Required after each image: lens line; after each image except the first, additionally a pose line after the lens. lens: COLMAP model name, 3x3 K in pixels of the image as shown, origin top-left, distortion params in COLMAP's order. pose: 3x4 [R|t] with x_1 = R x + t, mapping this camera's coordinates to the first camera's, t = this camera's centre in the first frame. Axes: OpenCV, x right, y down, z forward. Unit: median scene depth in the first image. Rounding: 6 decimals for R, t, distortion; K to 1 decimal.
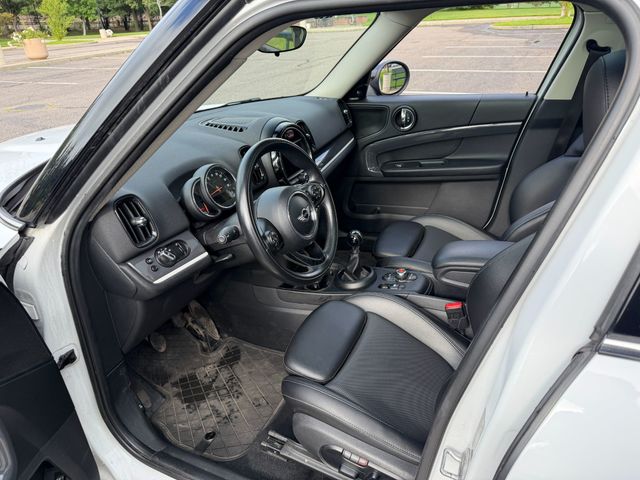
lens RADIAL K [[450.7, 0, 320.0], [0, 450.7, 240.0], [0, 0, 1]] dist [0.026058, -0.038510]
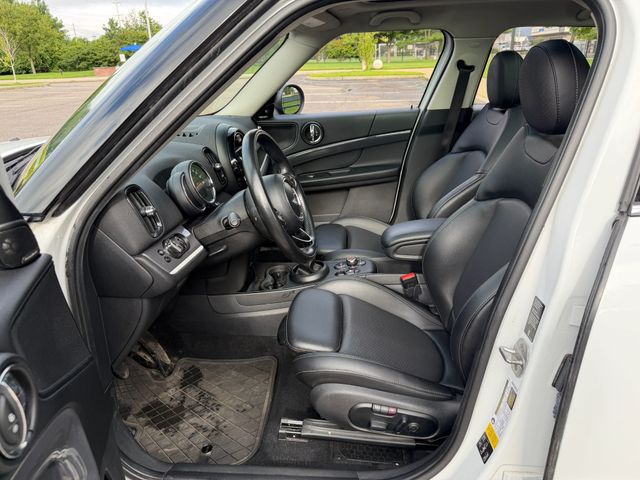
lens RADIAL K [[450.7, 0, 320.0], [0, 450.7, 240.0], [0, 0, 1]] dist [0.026058, -0.038510]
pose [[0.935219, -0.109563, 0.336691, -0.250281], [0.141521, 0.987327, -0.071812, 0.090034], [-0.324556, 0.114808, 0.938873, -0.006437]]
